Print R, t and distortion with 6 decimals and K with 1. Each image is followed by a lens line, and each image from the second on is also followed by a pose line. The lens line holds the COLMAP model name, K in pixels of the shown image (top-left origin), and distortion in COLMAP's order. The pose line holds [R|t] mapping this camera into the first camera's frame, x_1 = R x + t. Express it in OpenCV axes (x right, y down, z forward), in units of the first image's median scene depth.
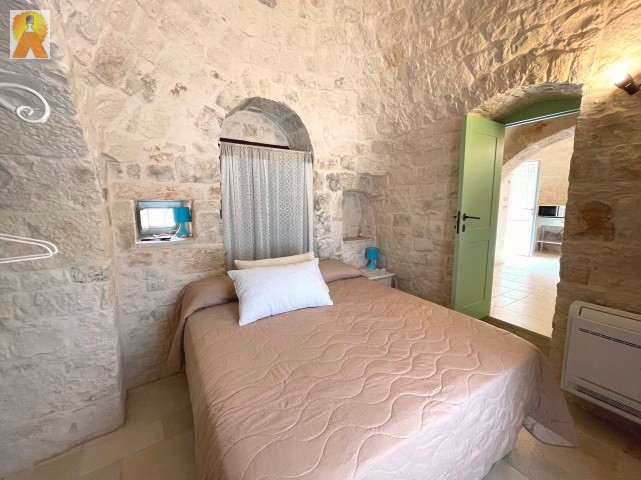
lens RADIAL K [[283.1, 0, 295.0], [0, 283.1, 238.9], [0, 0, 1]] dist [-0.003047, -0.000183]
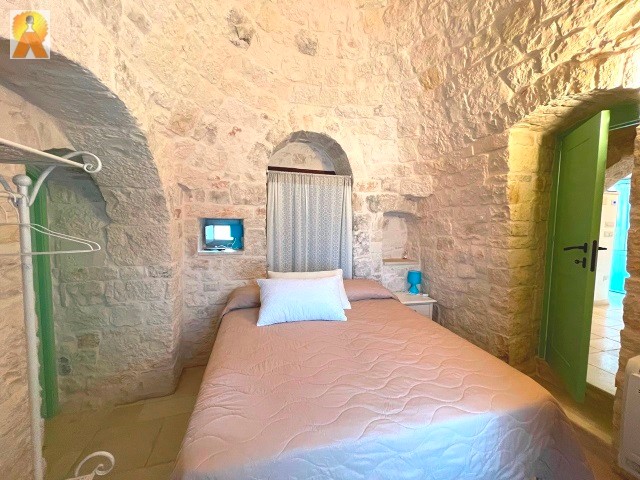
lens RADIAL K [[282.6, 0, 294.6], [0, 282.6, 238.9], [0, 0, 1]] dist [-0.003047, -0.000183]
pose [[0.940978, 0.039669, -0.336135, 0.271085], [-0.062534, 0.996387, -0.057469, 0.003817], [0.332641, 0.075097, 0.940059, -0.060008]]
